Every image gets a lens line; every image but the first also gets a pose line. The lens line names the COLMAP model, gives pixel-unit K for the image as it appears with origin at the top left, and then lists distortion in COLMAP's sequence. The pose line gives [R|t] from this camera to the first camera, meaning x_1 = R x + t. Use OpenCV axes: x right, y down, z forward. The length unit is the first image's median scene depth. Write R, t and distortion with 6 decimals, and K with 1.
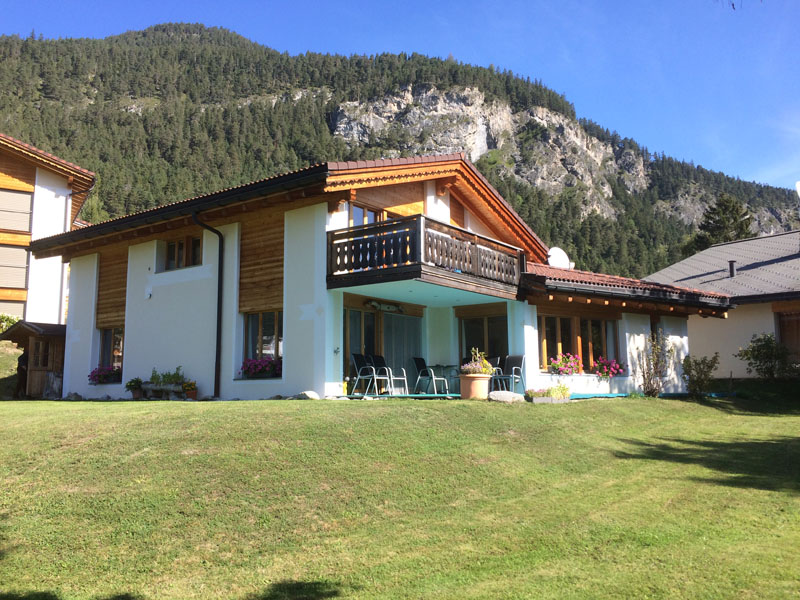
lens RADIAL K [[670.4, 0, 402.5], [0, 670.4, 314.8], [0, 0, 1]] dist [0.120614, -0.138231]
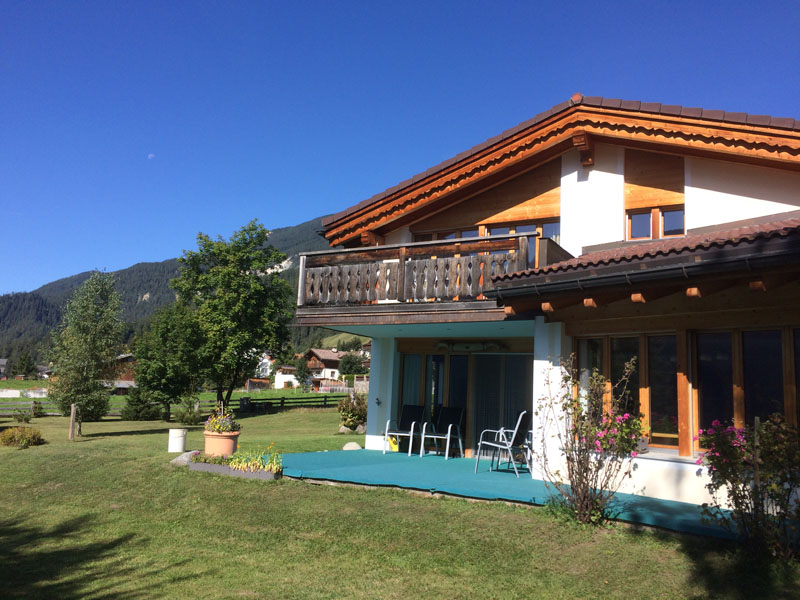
lens RADIAL K [[670.4, 0, 402.5], [0, 670.4, 314.8], [0, 0, 1]] dist [0.120614, -0.138231]
pose [[0.141320, -0.126109, -0.981899, 0.793277], [0.058262, 0.991193, -0.118918, 0.042129], [0.988248, -0.040402, 0.147423, 0.851746]]
